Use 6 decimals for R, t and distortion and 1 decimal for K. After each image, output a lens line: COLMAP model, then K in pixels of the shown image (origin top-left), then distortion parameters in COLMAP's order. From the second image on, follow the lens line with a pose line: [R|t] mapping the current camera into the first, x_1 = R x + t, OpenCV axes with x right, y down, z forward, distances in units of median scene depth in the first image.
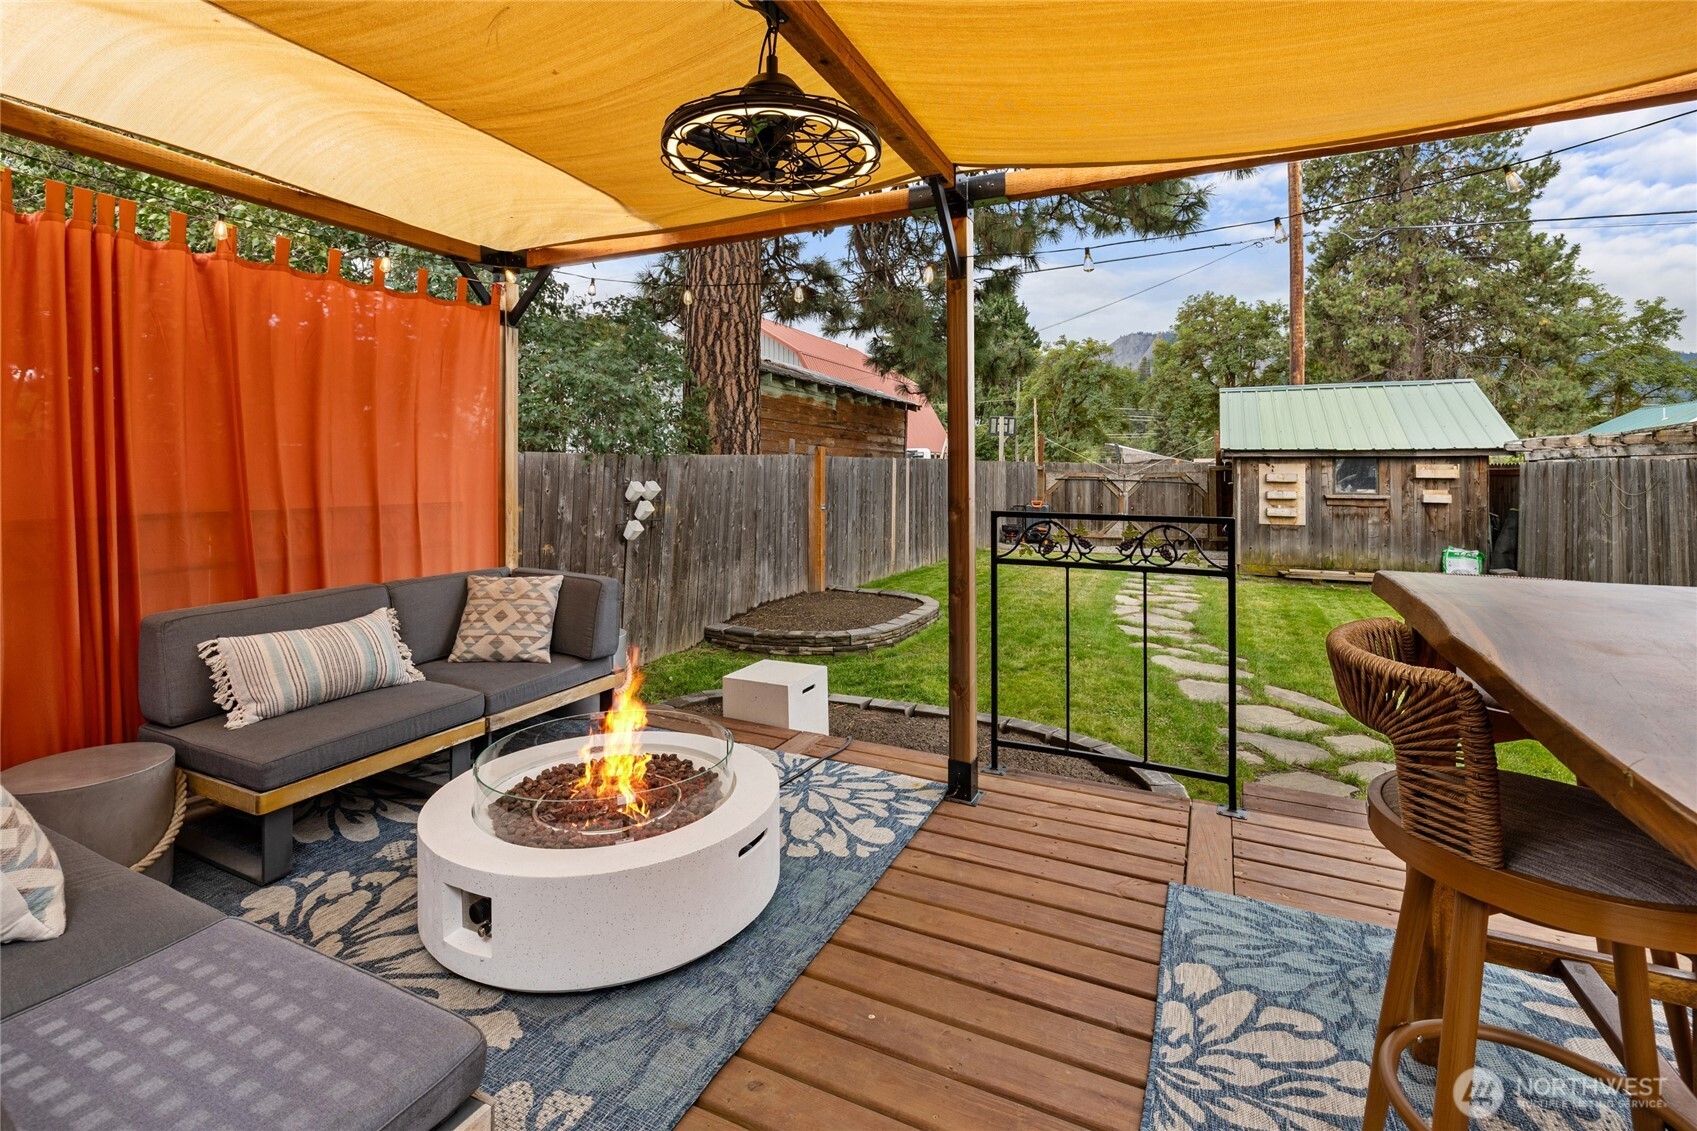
lens RADIAL K [[755.2, 0, 874.3], [0, 755.2, 463.1], [0, 0, 1]] dist [0.006519, -0.000077]
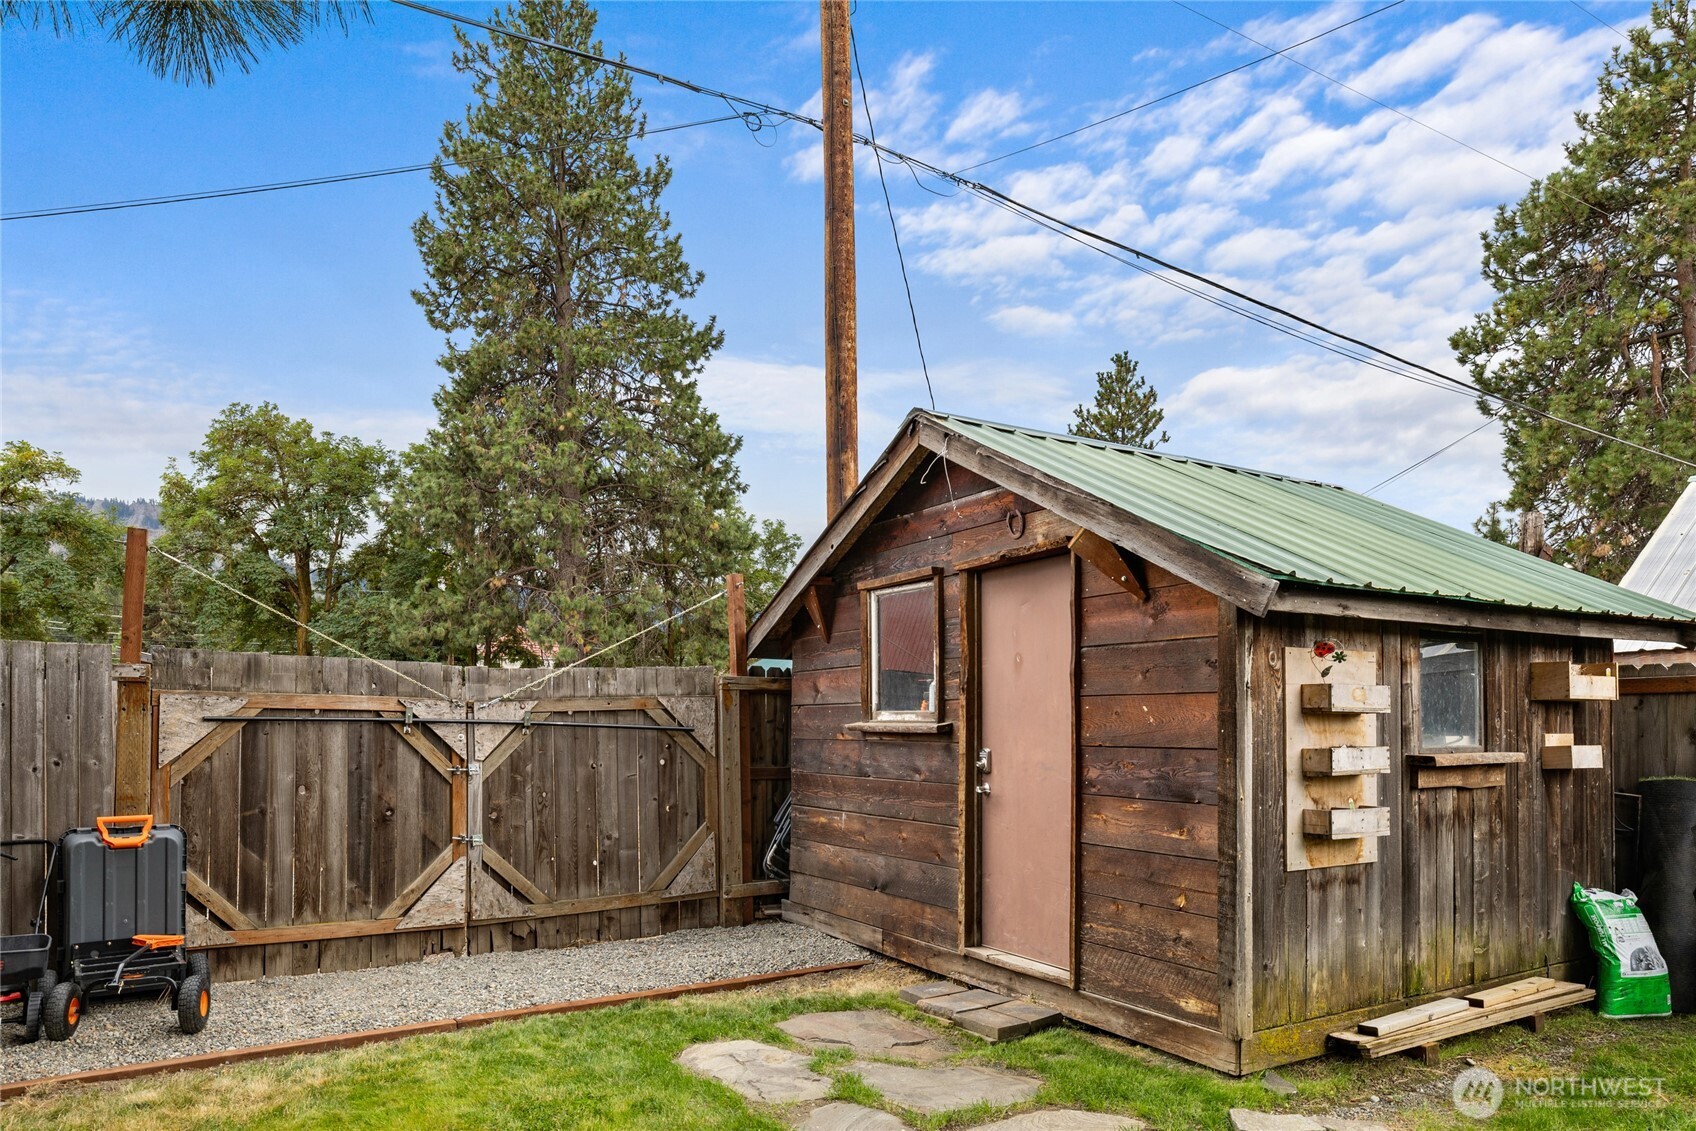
lens RADIAL K [[1062.2, 0, 813.1], [0, 1062.2, 715.8], [0, 0, 1]] dist [-0.000215, -0.000514]
pose [[0.580200, -0.000863, 0.814474, 0.103553], [-0.006847, 0.999959, 0.005937, 0.023144], [-0.814445, -0.009022, 0.580170, 0.876600]]
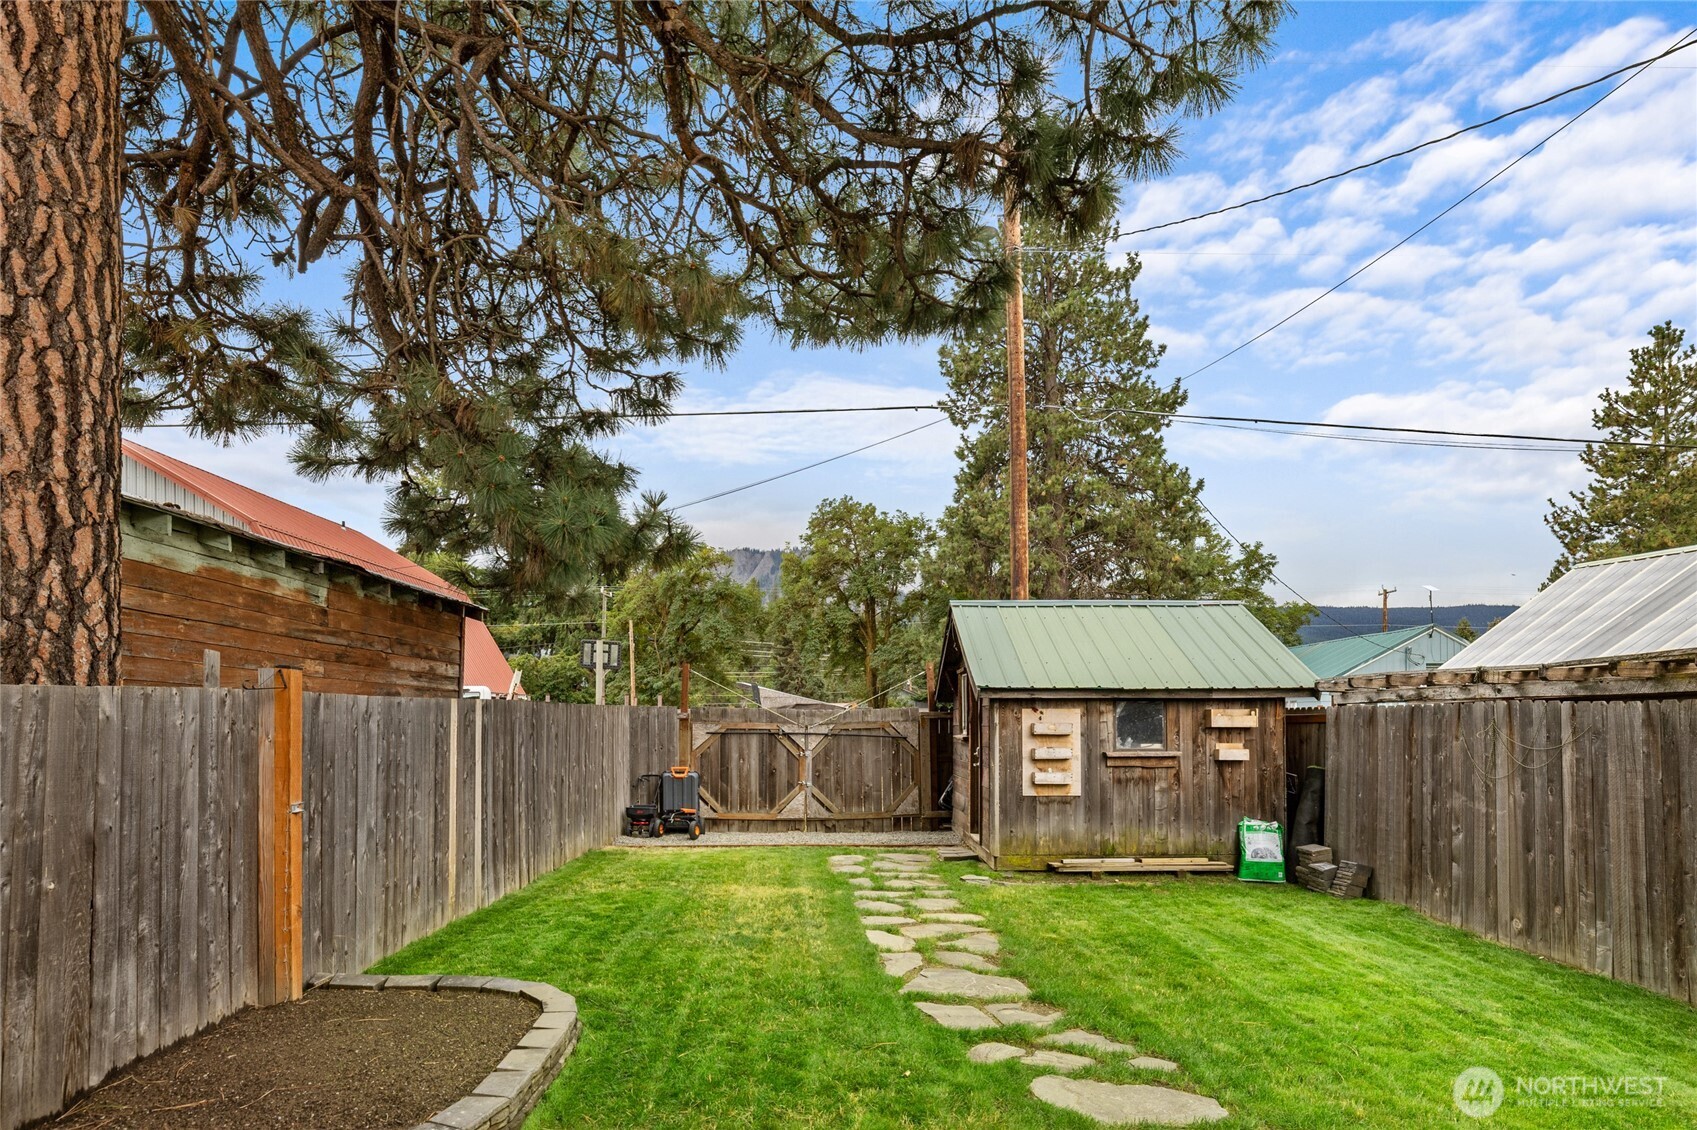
lens RADIAL K [[979.9, 0, 850.0], [0, 979.9, 713.0], [0, 0, 1]] dist [-0.001202, -0.000970]
pose [[0.903388, -0.003298, 0.428811, -0.015295], [0.001461, 0.999988, 0.004613, 0.000524], [-0.428821, -0.003541, 0.903383, 0.248891]]
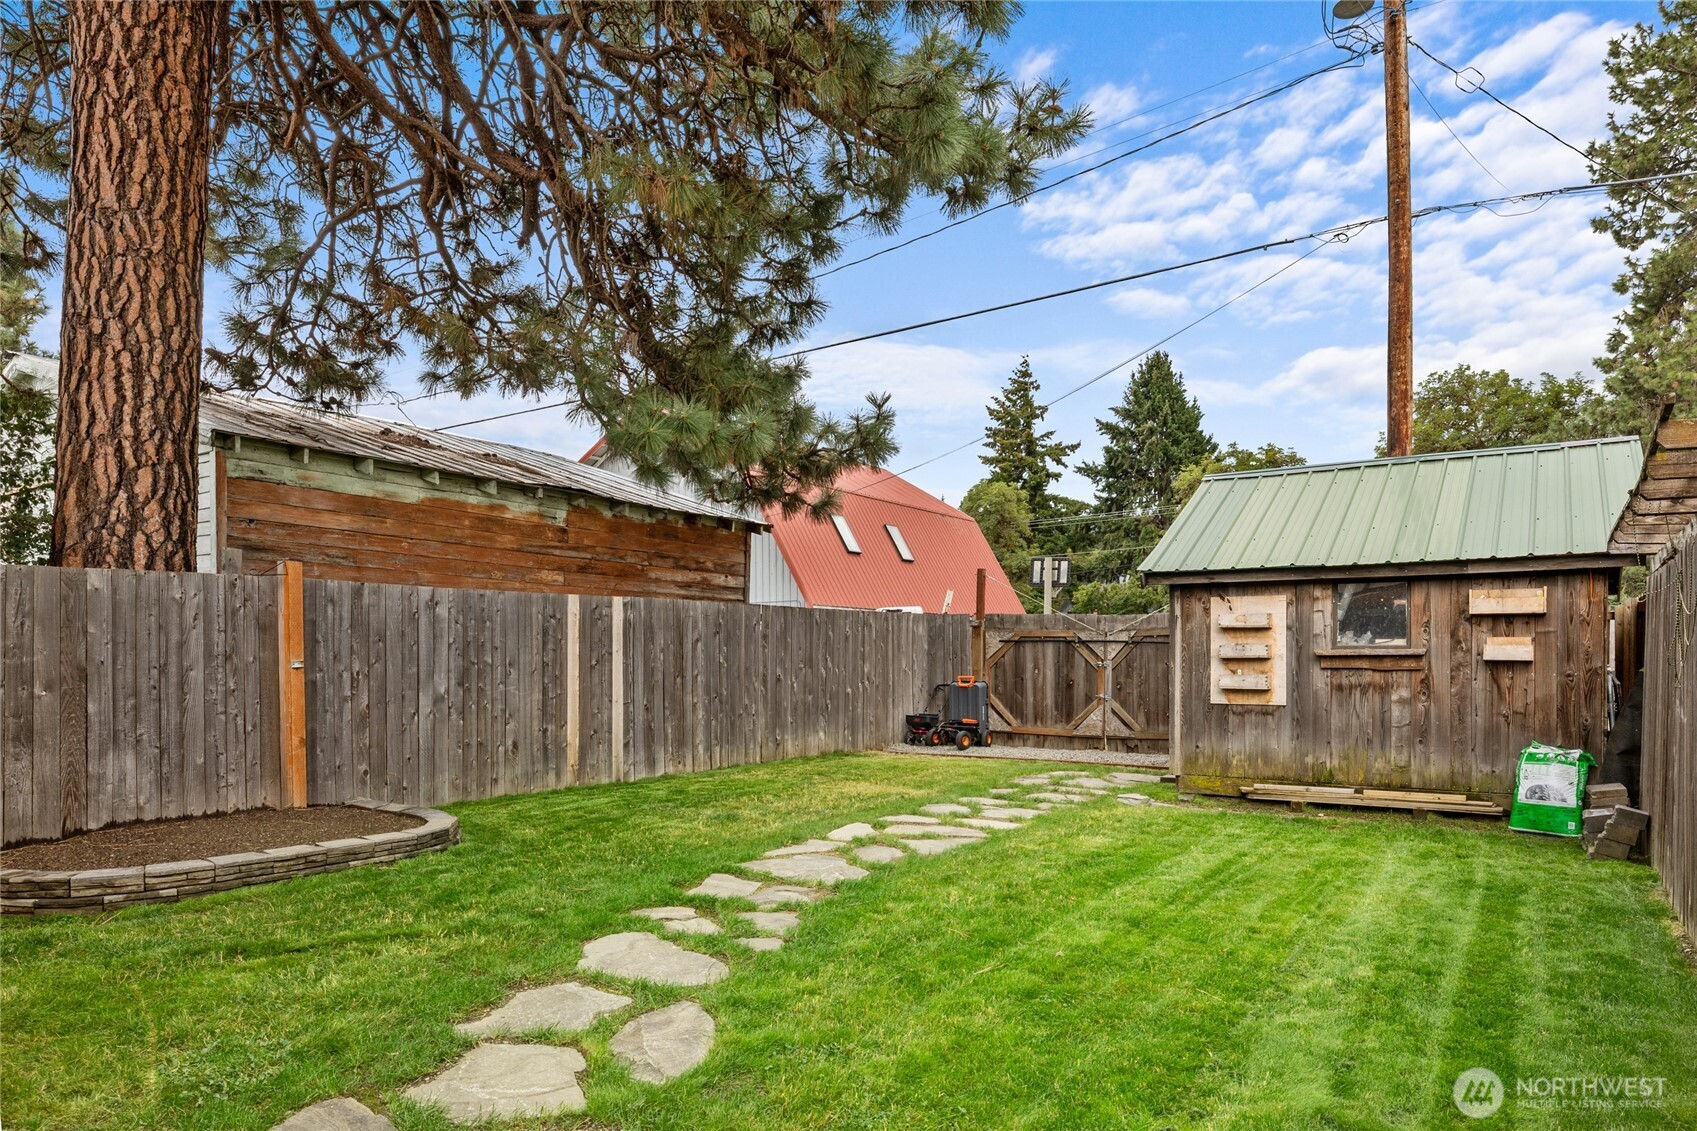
lens RADIAL K [[1062.8, 0, 875.6], [0, 1062.8, 665.1], [0, 0, 1]] dist [-0.000215, -0.000514]
pose [[0.990157, -0.005509, -0.139850, 0.355031], [0.007958, 0.999825, 0.016959, 0.034633], [0.139732, -0.017905, 0.990027, 0.173408]]
